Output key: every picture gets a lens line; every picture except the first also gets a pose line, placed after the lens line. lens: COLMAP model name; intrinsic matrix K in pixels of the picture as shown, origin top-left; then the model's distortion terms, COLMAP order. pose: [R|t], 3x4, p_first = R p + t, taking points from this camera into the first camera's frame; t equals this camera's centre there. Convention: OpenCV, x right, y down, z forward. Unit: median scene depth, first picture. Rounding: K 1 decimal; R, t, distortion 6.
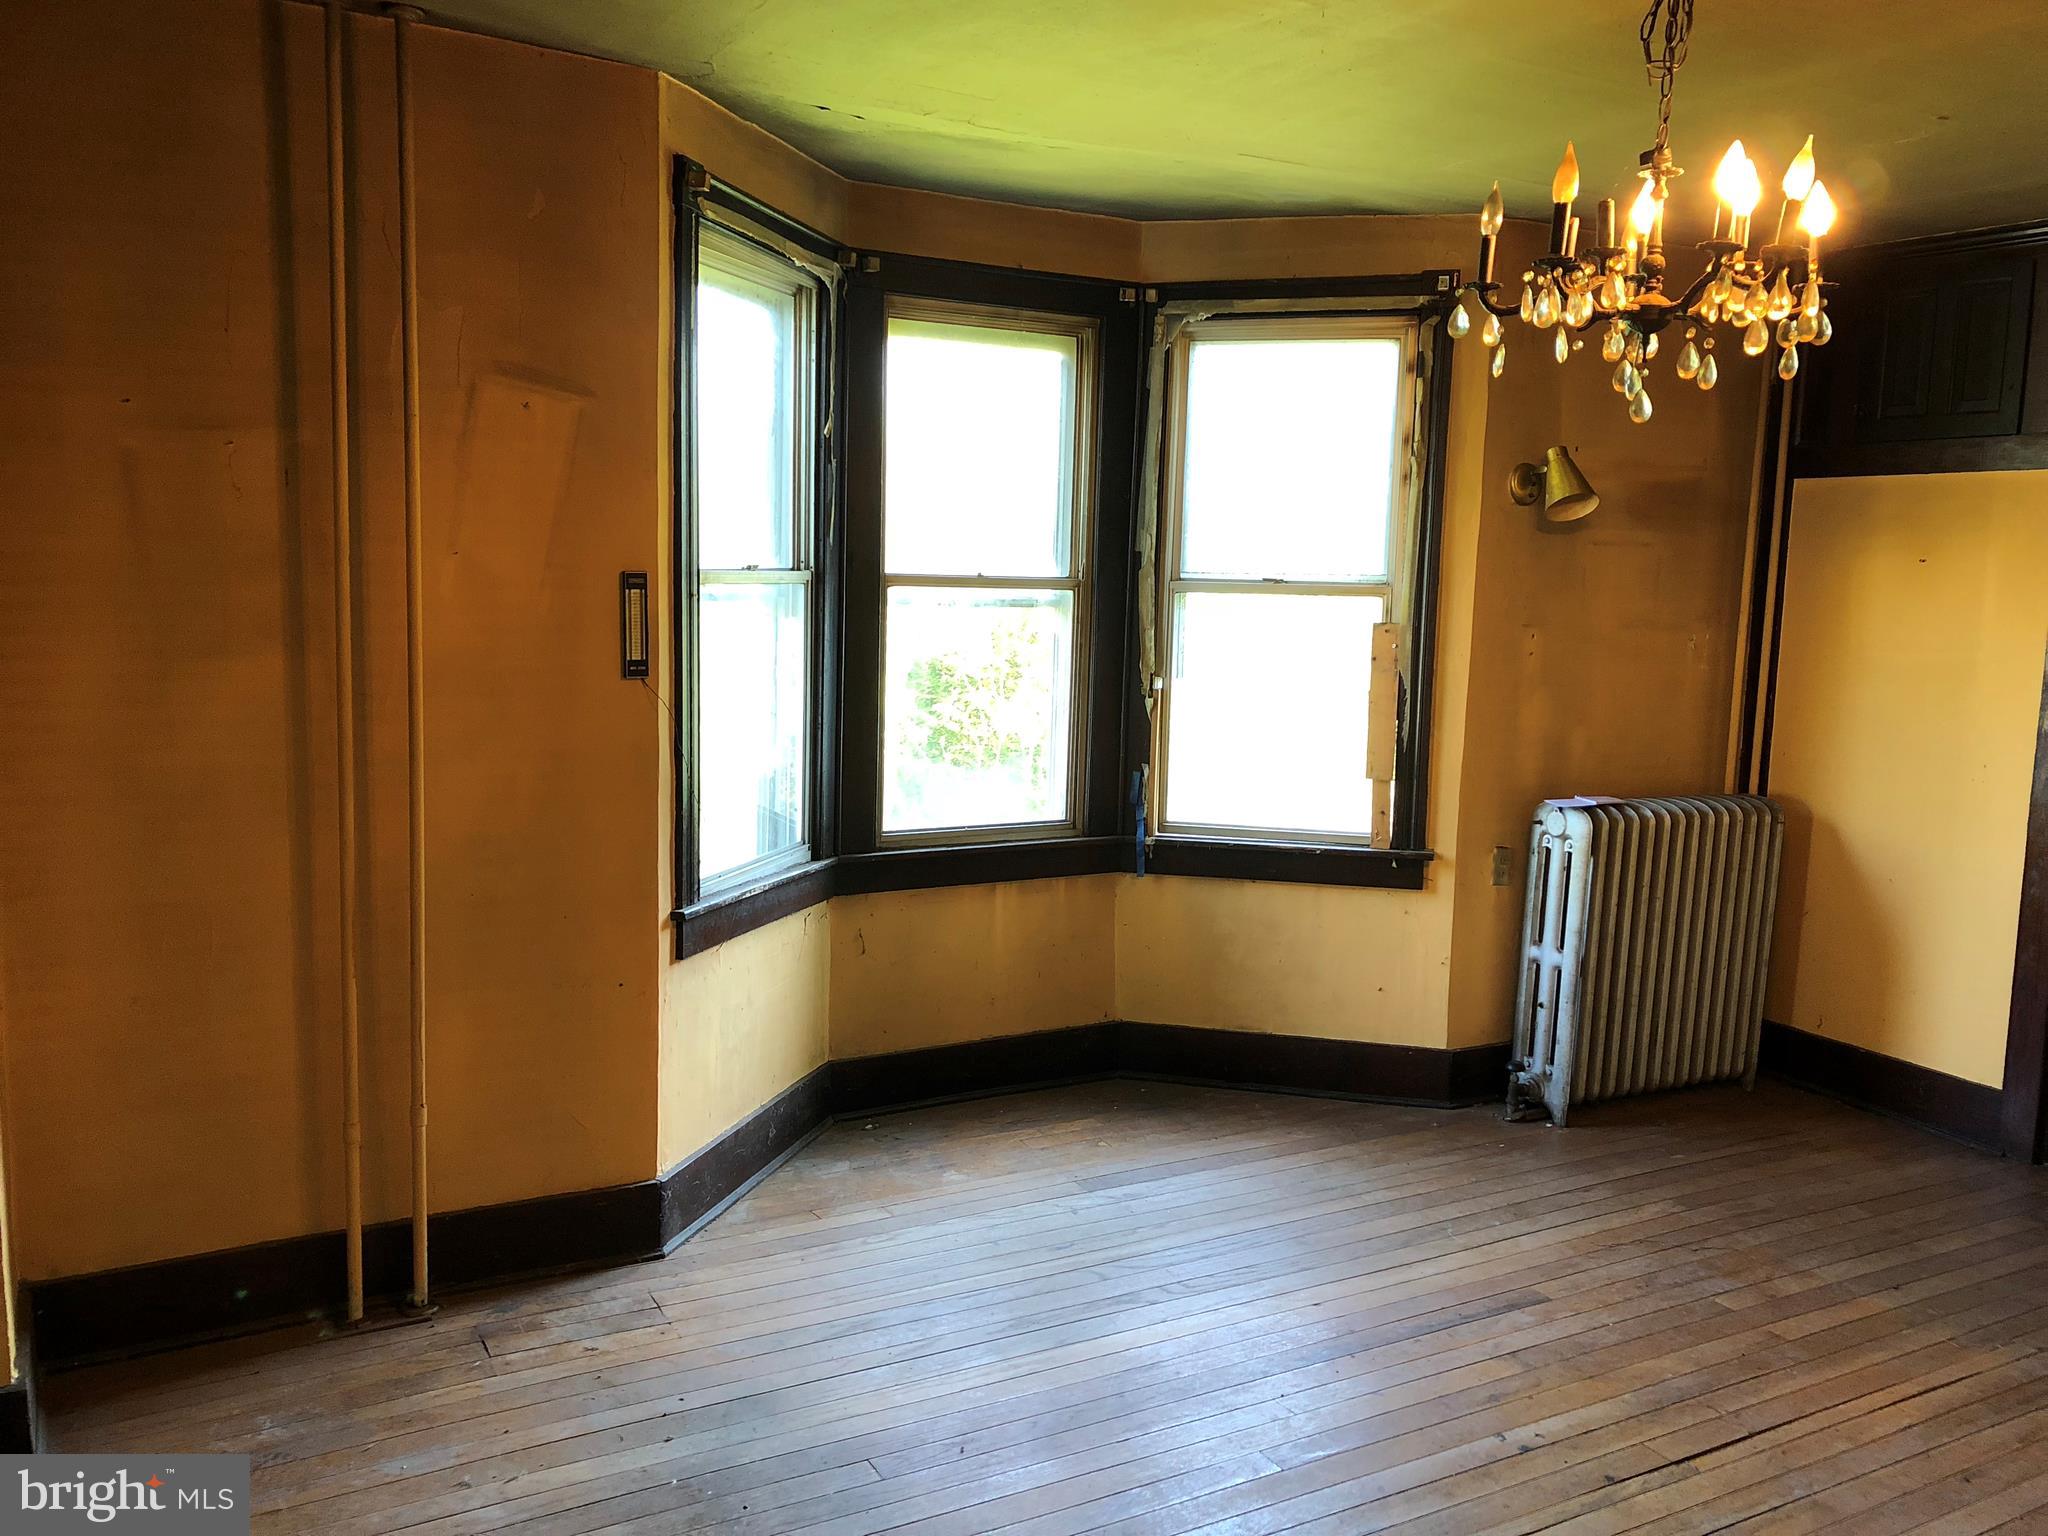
lens RADIAL K [[1684.1, 0, 992.2], [0, 1684.1, 763.8], [0, 0, 1]] dist [0.061255, -0.075639]
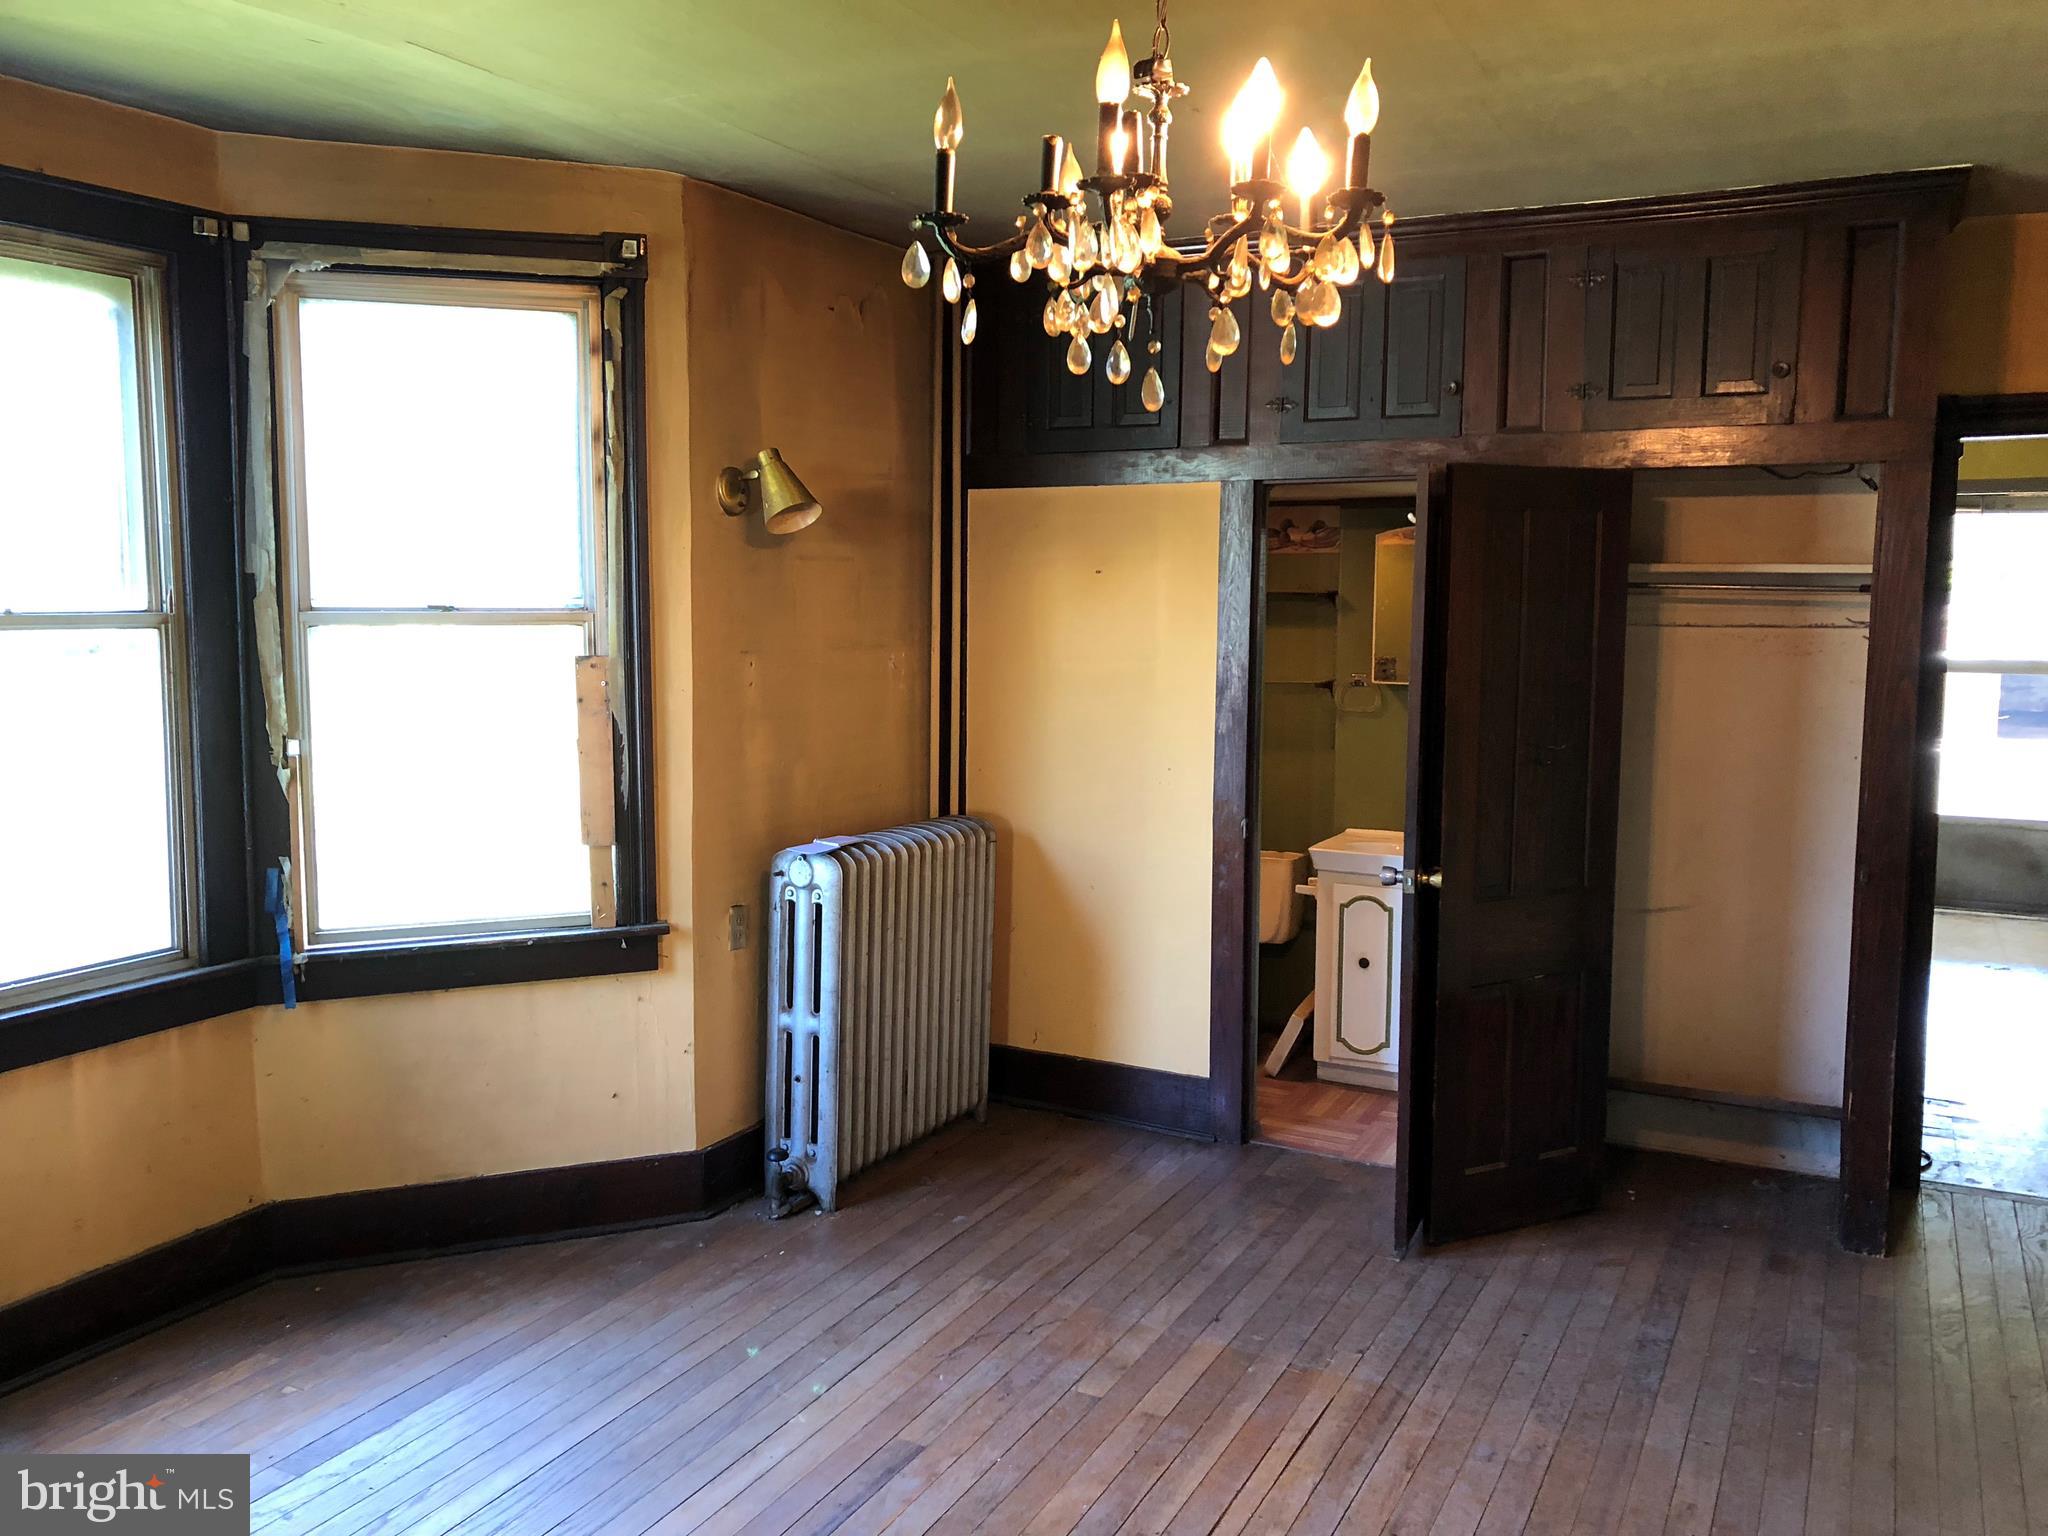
lens RADIAL K [[1684.1, 0, 1016.1], [0, 1684.1, 751.3], [0, 0, 1]] dist [0.061255, -0.075639]
pose [[0.824440, -0.078902, 0.560423, -0.063257], [0.086629, 0.996158, 0.012809, -0.029466], [-0.559280, 0.037989, 0.828108, 0.201052]]
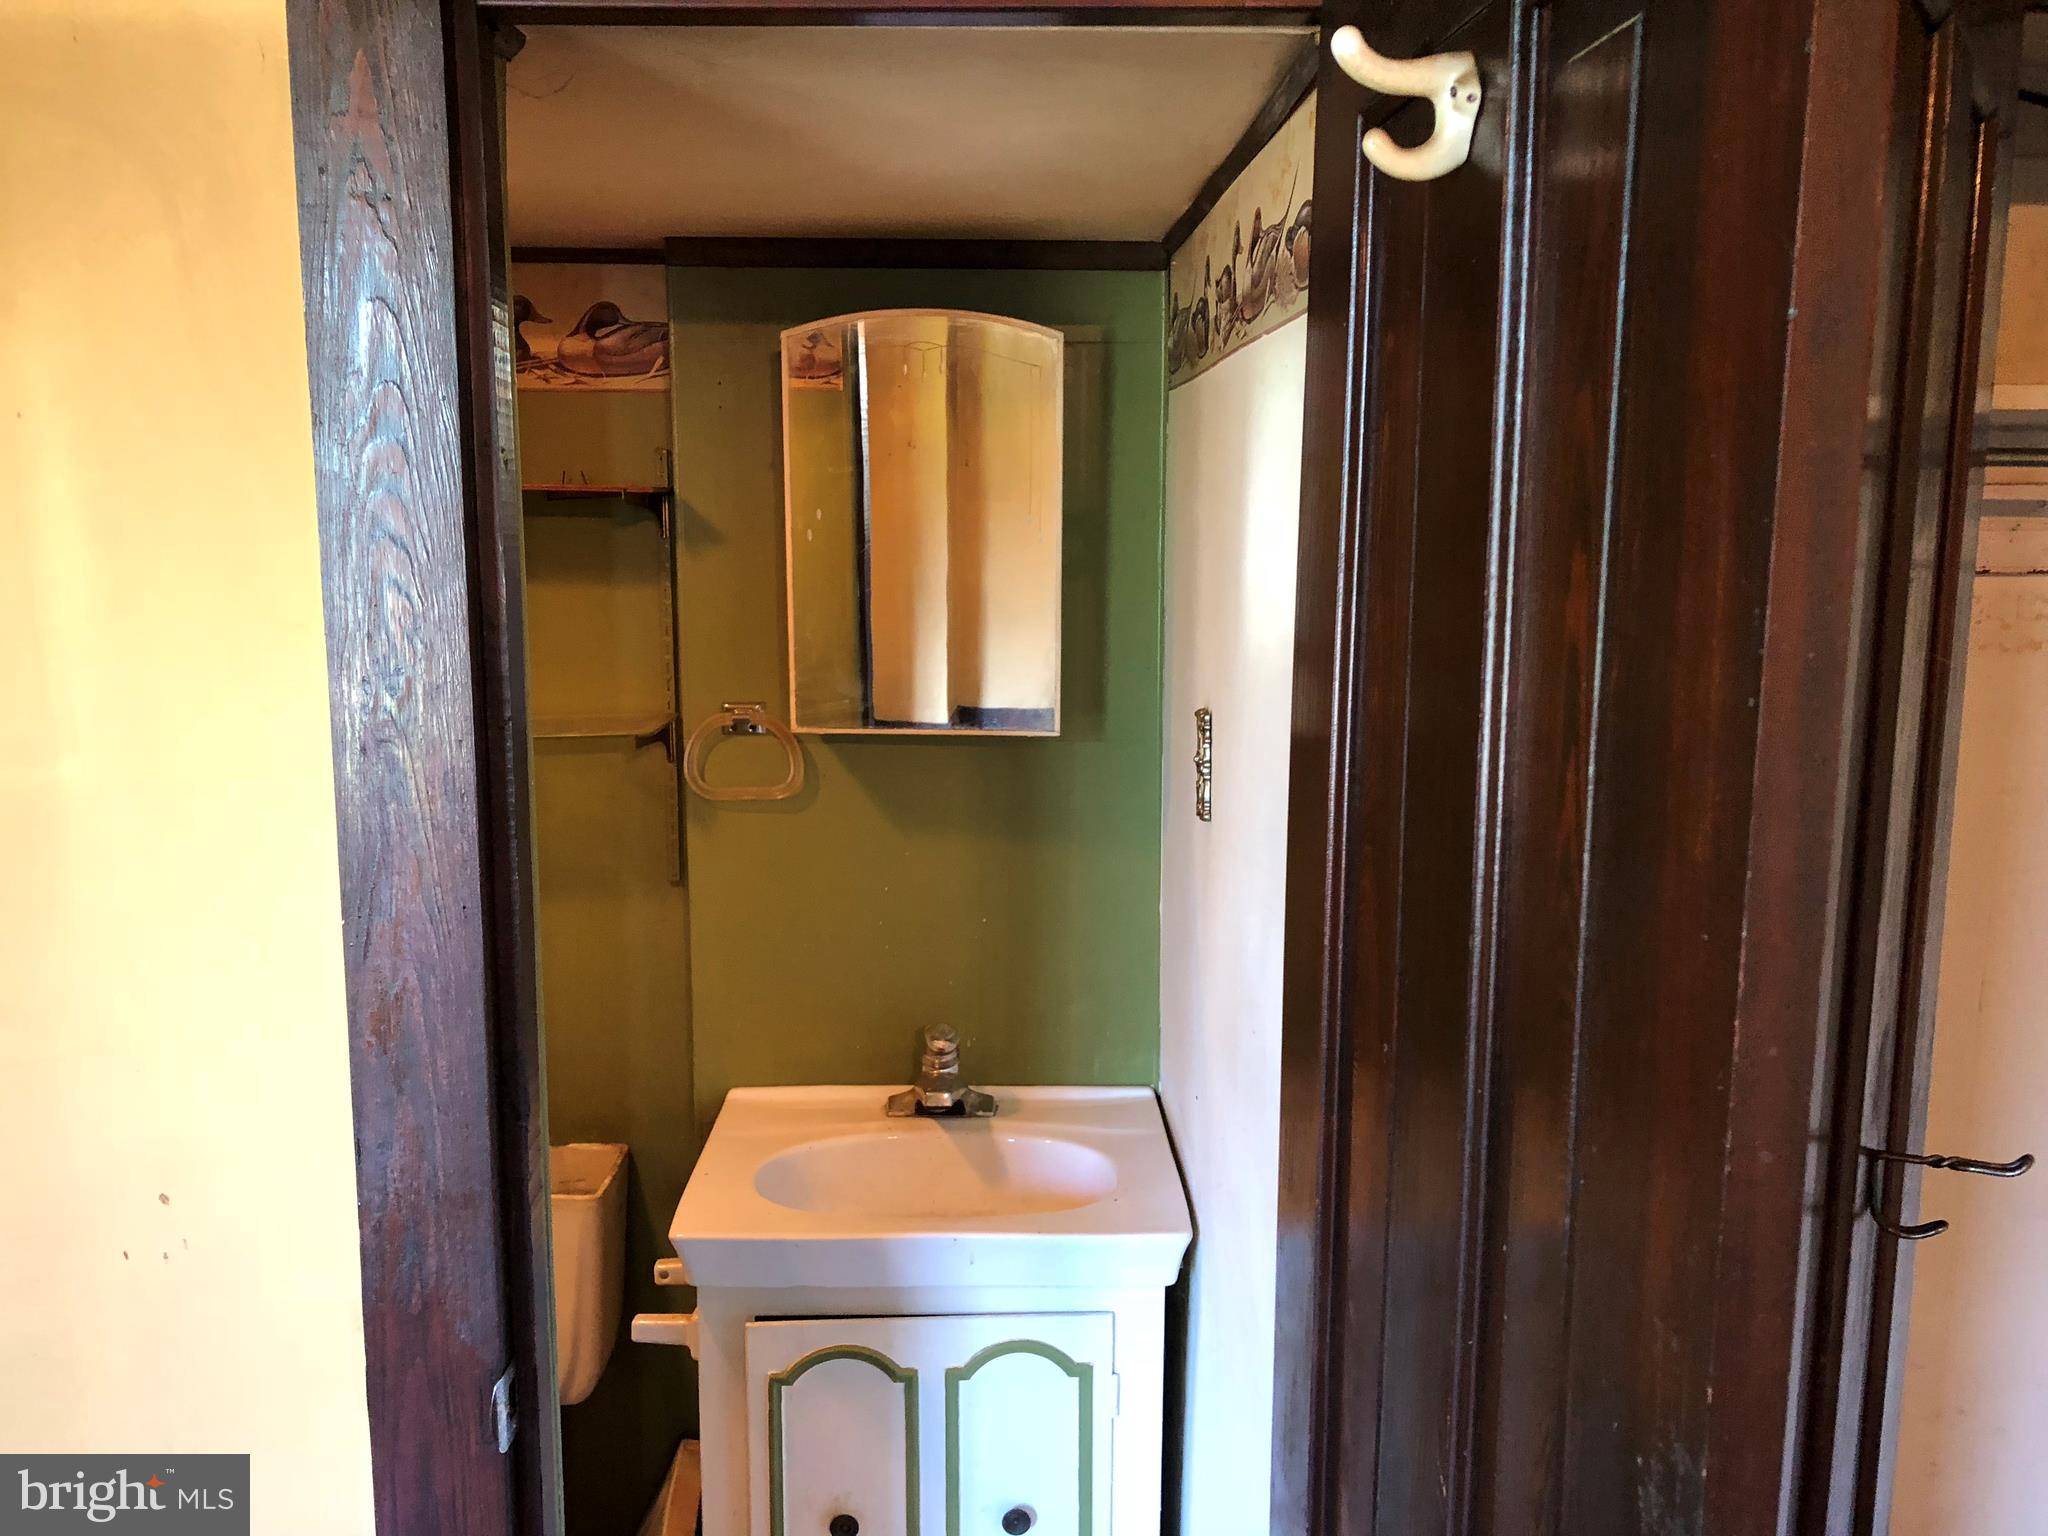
lens RADIAL K [[1684.1, 0, 1025.1], [0, 1684.1, 767.0], [0, 0, 1]] dist [0.061255, -0.075639]
pose [[0.462808, -0.159543, 0.871983, 0.423587], [0.118408, 0.985982, 0.117556, -0.074351], [-0.878515, 0.048844, 0.475211, 0.747251]]
